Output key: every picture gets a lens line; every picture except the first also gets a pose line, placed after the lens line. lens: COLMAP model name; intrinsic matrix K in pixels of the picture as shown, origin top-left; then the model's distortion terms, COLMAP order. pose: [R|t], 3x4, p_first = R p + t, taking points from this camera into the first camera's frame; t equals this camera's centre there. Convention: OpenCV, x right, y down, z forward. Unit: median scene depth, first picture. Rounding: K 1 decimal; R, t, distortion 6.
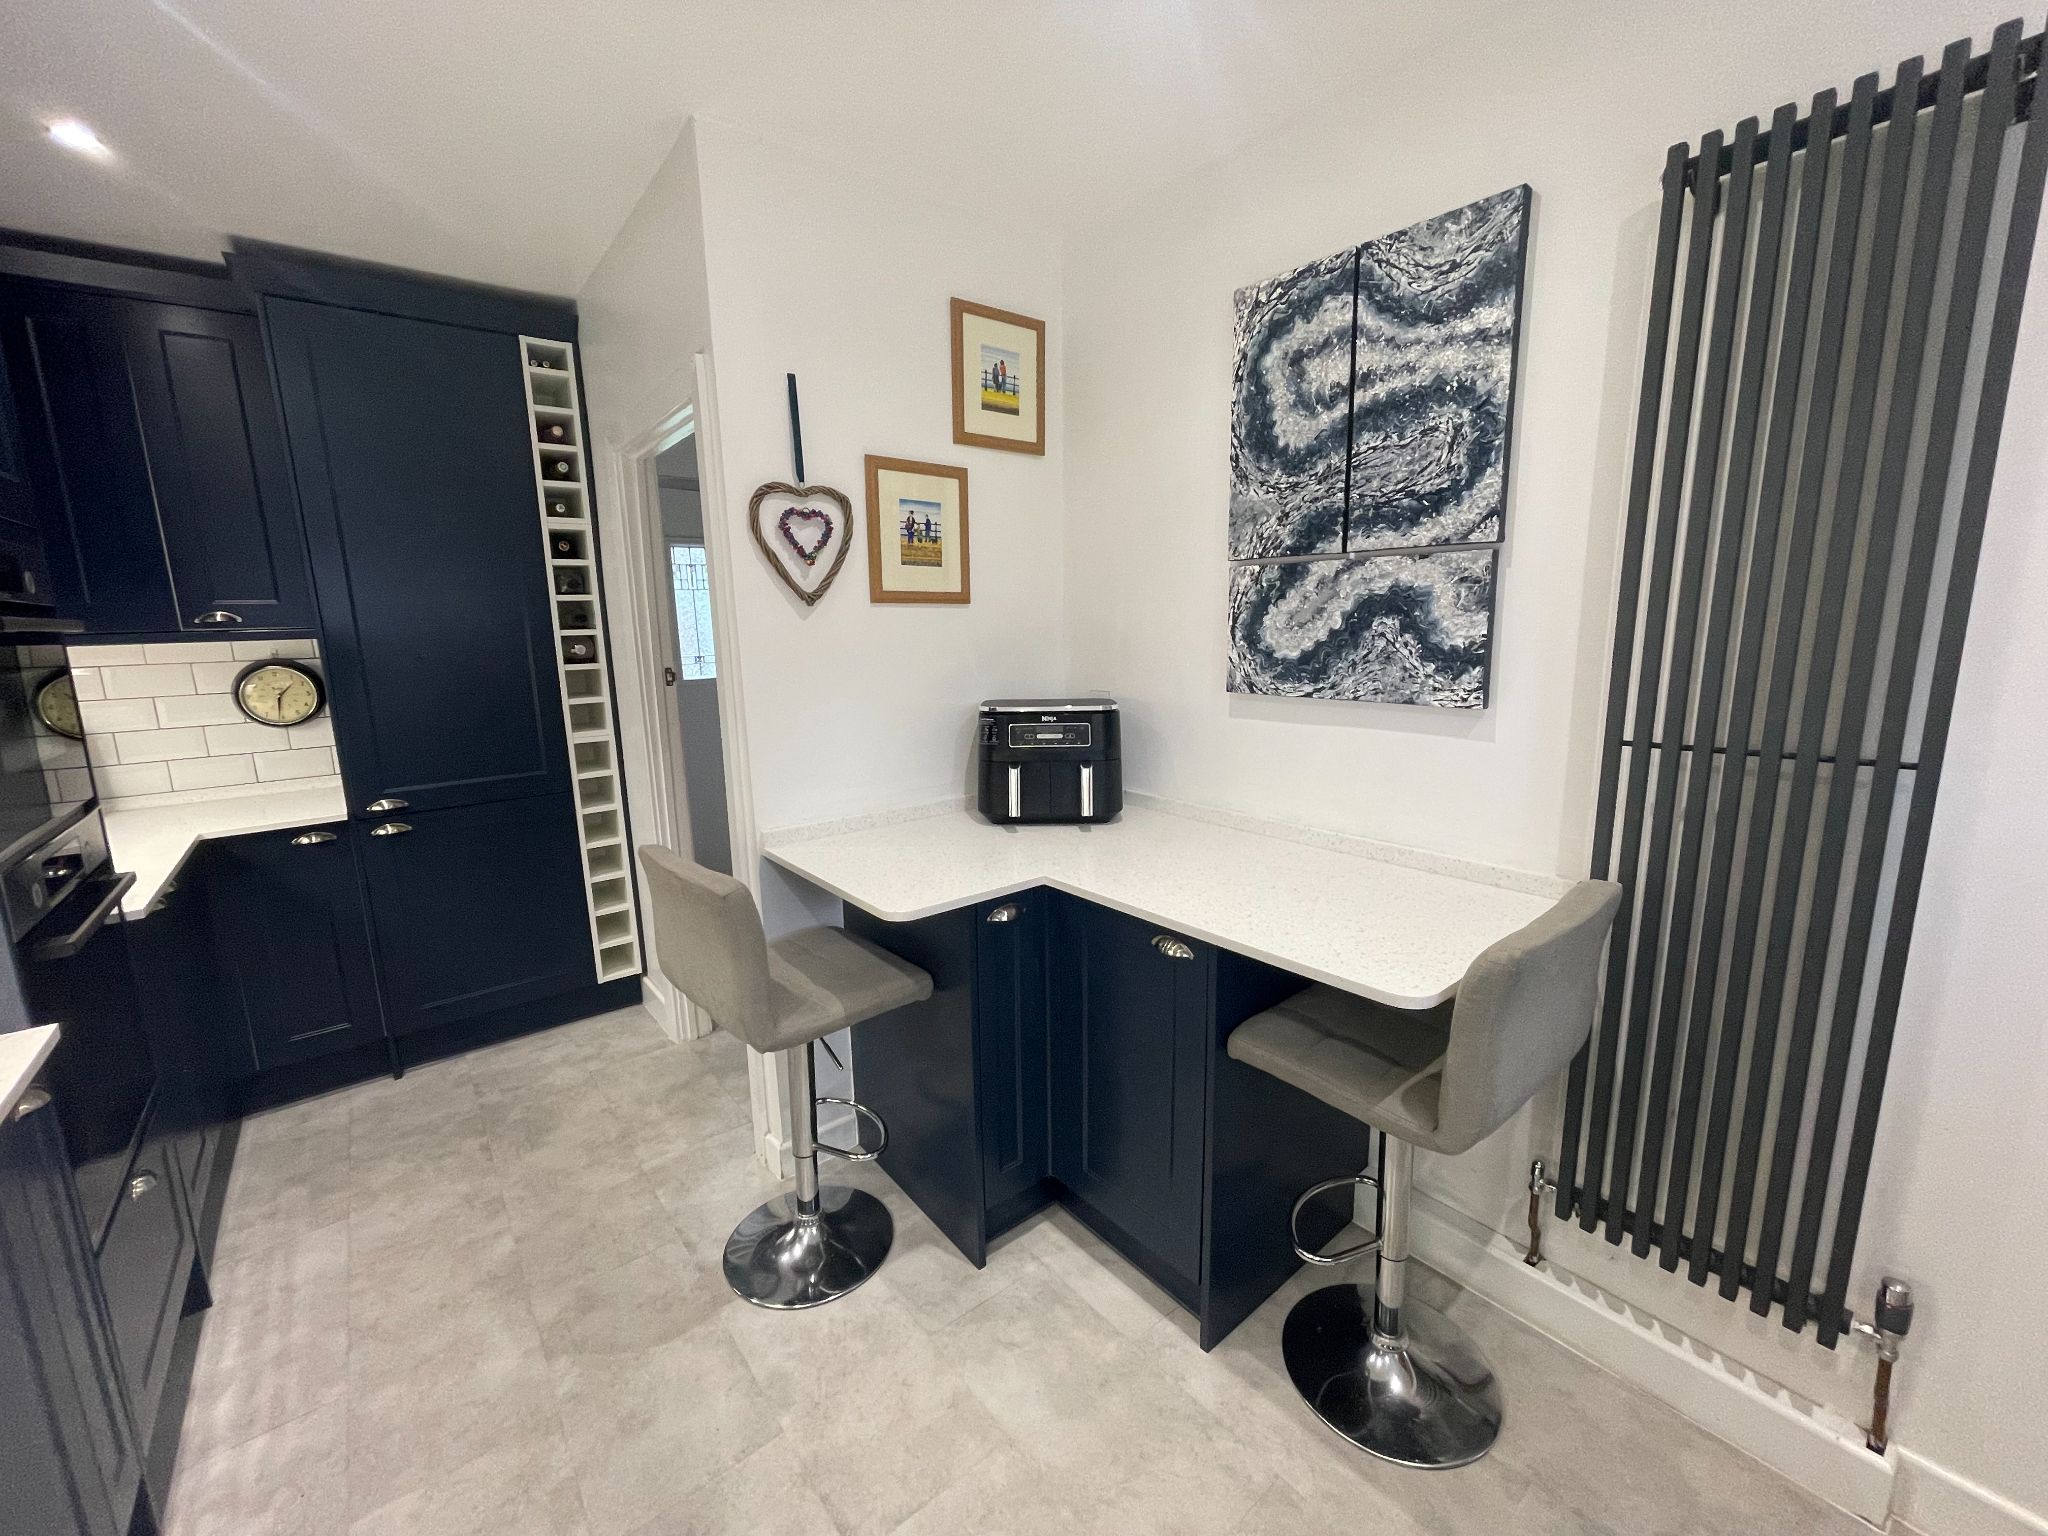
lens RADIAL K [[830.3, 0, 1023.3], [0, 830.3, 765.9], [0, 0, 1]] dist [-0.003697, 0.000927]
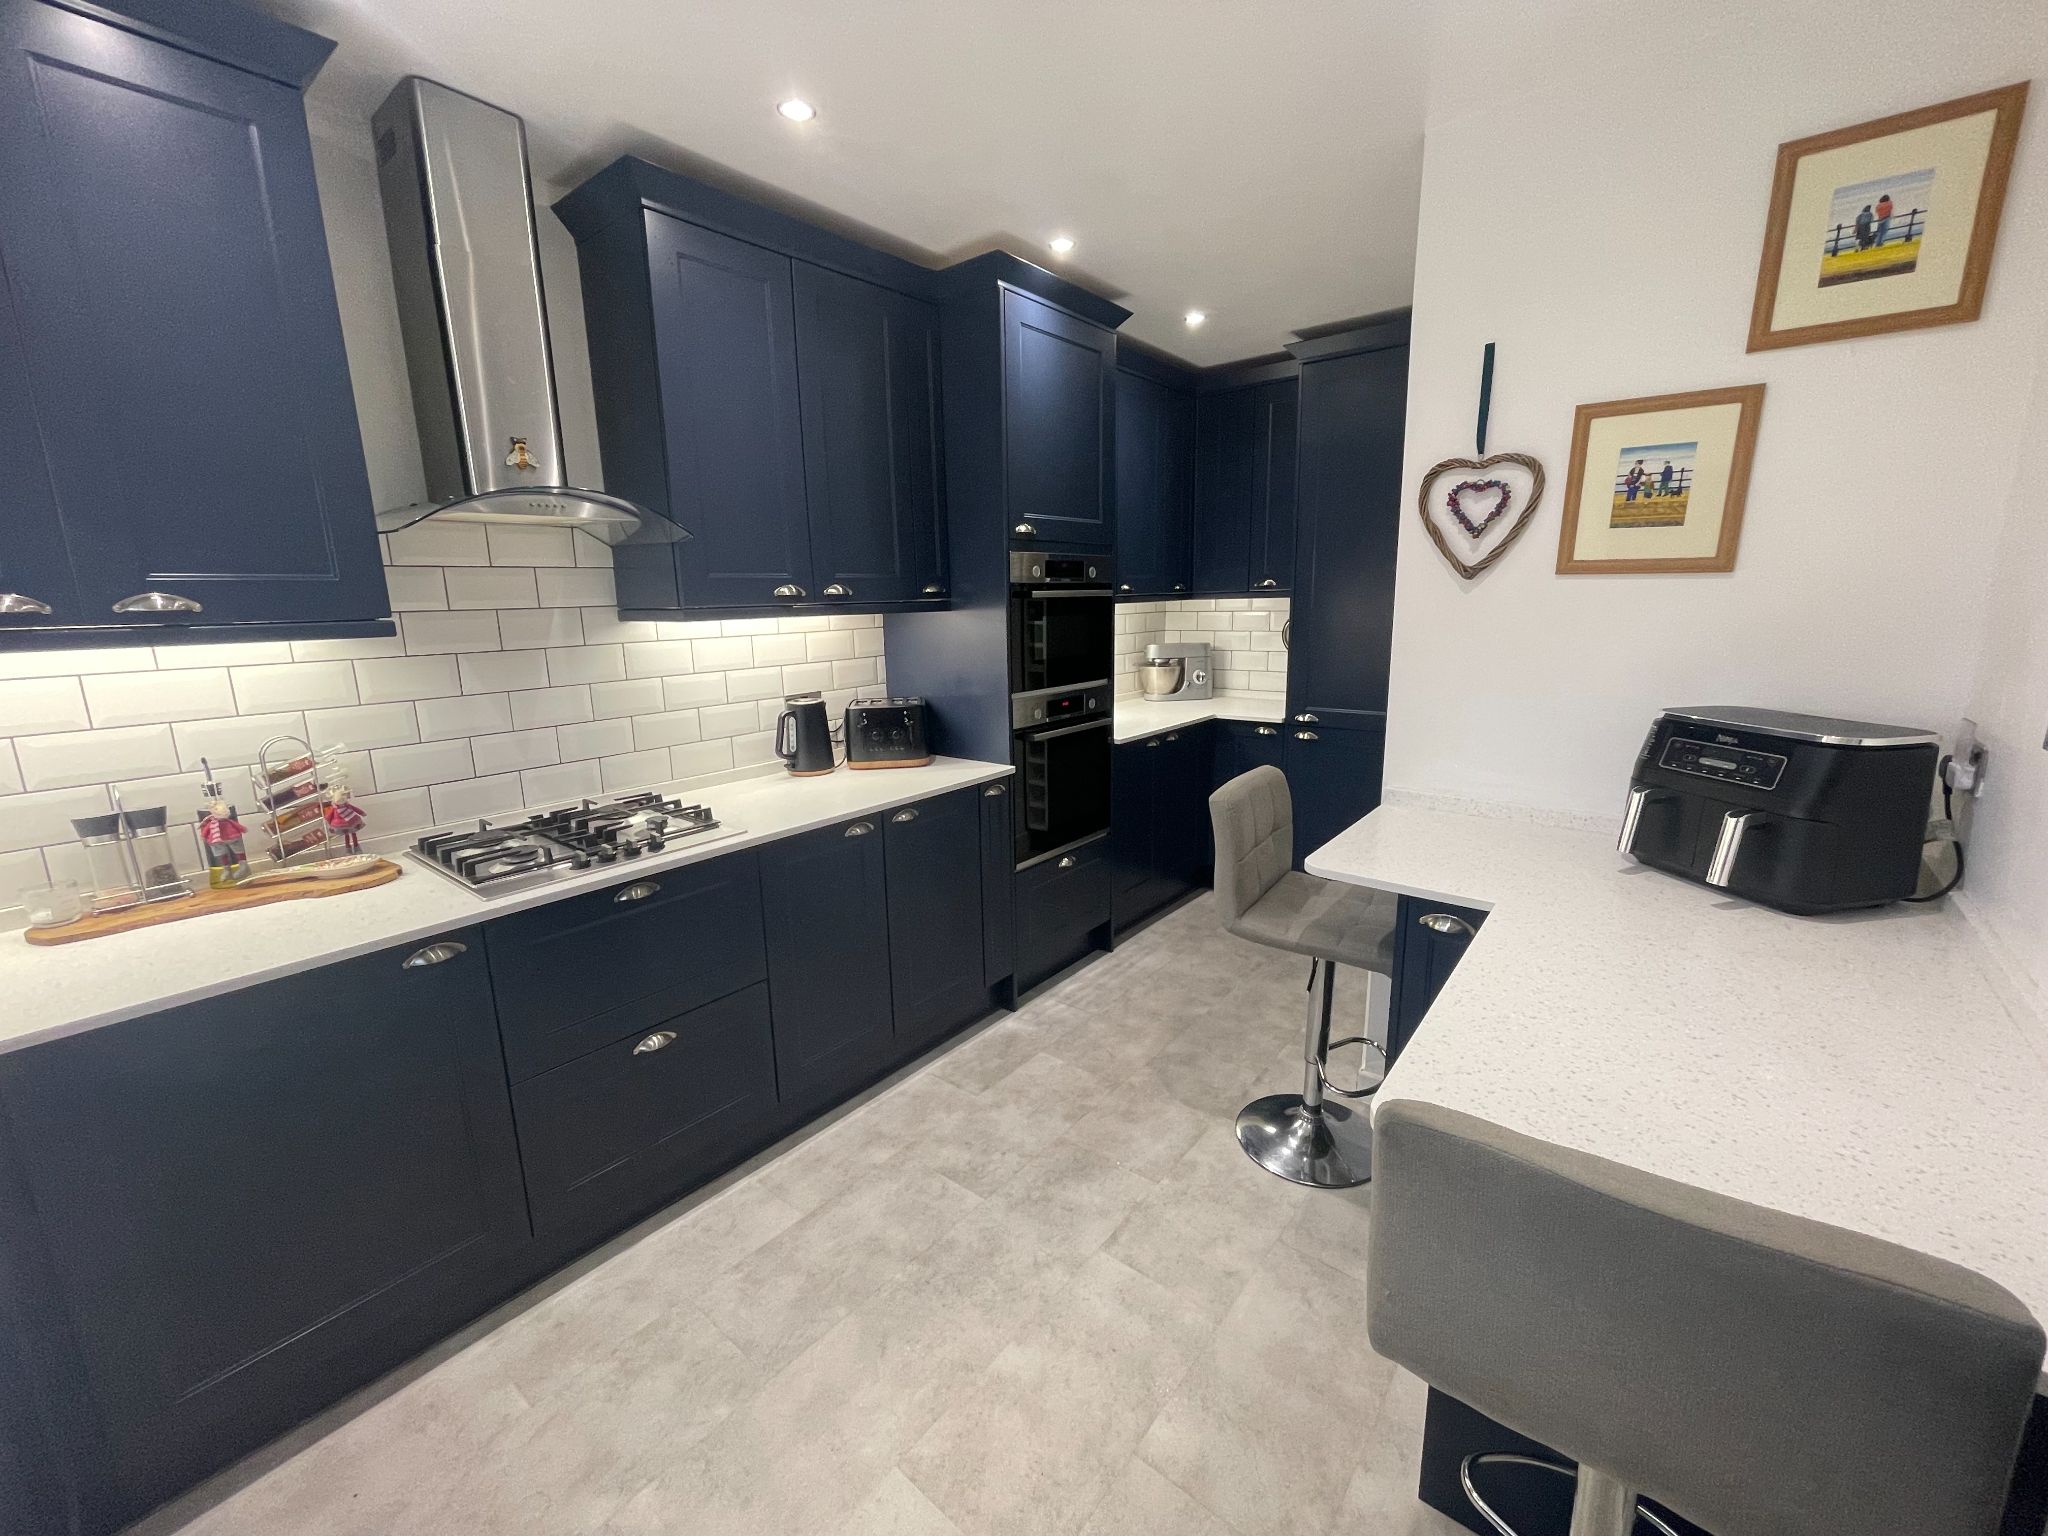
lens RADIAL K [[830.3, 0, 1020.4], [0, 830.3, 765.2], [0, 0, 1]] dist [-0.003697, 0.000927]
pose [[0.201879, 0.216243, -0.955240, 0.679154], [-0.158480, 0.969681, 0.186019, -0.082852], [0.966503, 0.113833, 0.230029, 0.300077]]
